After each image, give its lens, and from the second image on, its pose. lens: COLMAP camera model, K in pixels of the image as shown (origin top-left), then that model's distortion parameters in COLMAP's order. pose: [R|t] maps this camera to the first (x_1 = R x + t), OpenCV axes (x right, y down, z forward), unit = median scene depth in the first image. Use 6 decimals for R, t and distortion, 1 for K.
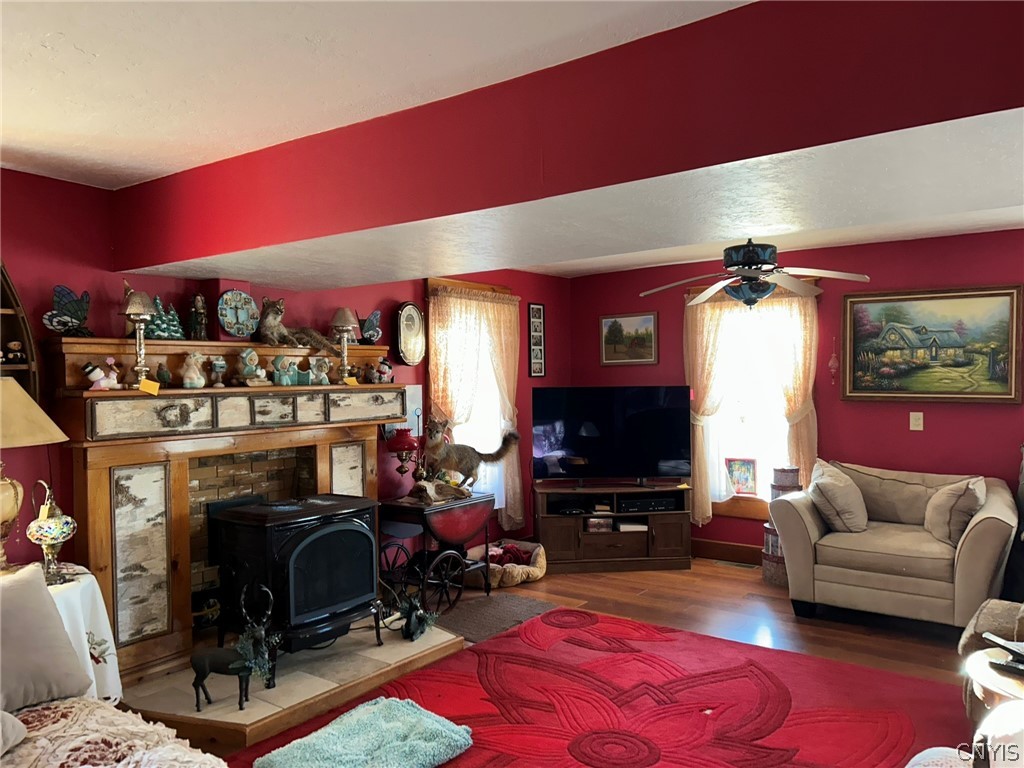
lens RADIAL K [[764.2, 0, 508.2], [0, 764.2, 382.0], [0, 0, 1]] dist [0.055275, -0.064835]
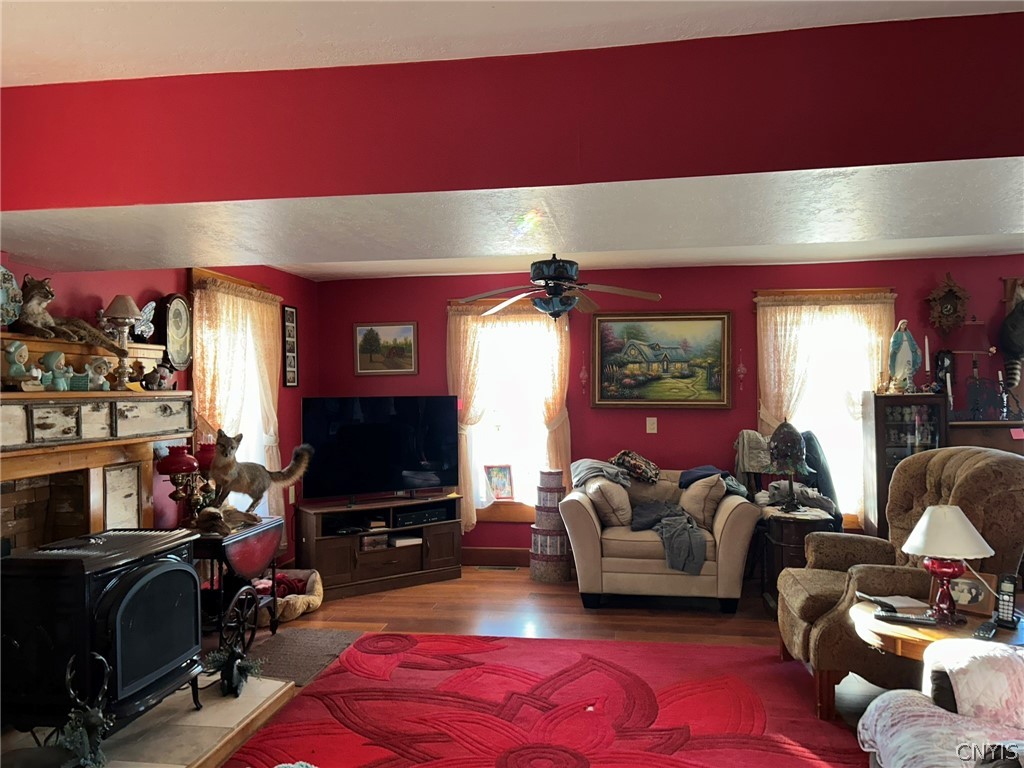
lens RADIAL K [[764.2, 0, 515.8], [0, 764.2, 380.6], [0, 0, 1]] dist [0.055275, -0.064835]
pose [[0.885081, 0.008252, 0.465364, -0.204369], [0.002925, 0.999724, -0.023292, 0.010872], [-0.465428, 0.021977, 0.884813, 0.088540]]
